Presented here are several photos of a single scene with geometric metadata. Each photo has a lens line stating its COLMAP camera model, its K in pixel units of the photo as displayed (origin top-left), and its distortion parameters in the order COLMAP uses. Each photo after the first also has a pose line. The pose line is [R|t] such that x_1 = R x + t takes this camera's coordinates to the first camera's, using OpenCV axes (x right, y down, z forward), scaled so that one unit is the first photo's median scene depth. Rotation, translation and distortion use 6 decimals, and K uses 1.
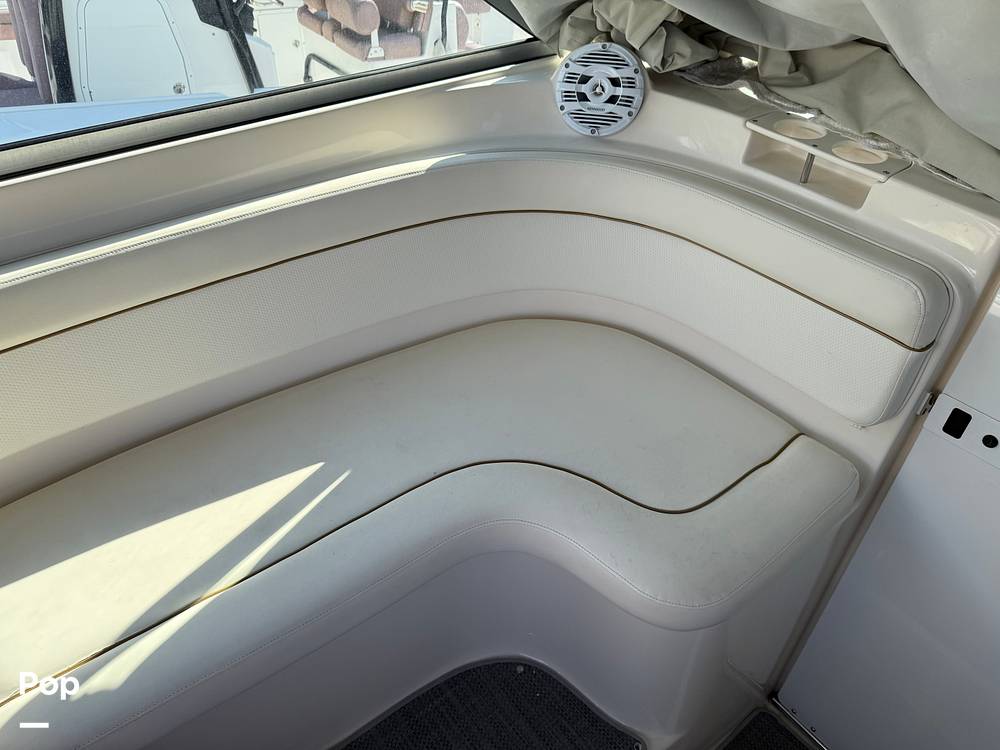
lens RADIAL K [[698.7, 0, 514.7], [0, 698.7, 364.1], [0, 0, 1]] dist [0.019171, 0.000339]
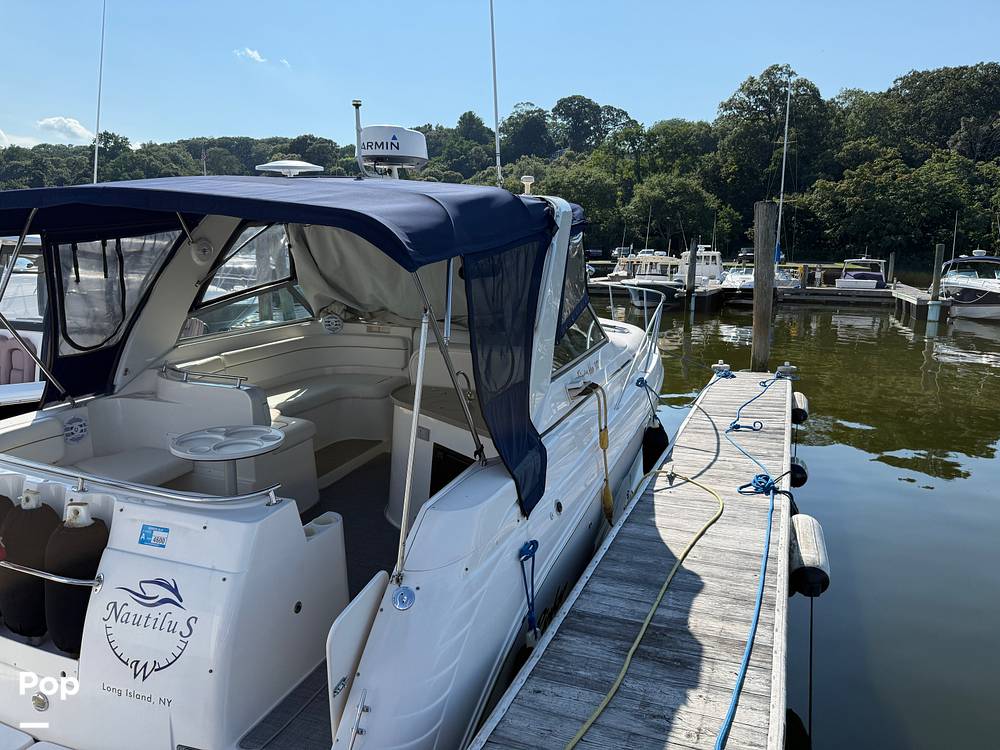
lens RADIAL K [[703.9, 0, 499.6], [0, 703.9, 368.9], [0, 0, 1]] dist [0.000772, -0.007585]
pose [[0.846242, -0.105559, 0.522237, -1.401752], [0.343048, 0.857925, -0.382470, 2.015675], [-0.407667, 0.502815, 0.762224, -2.829461]]
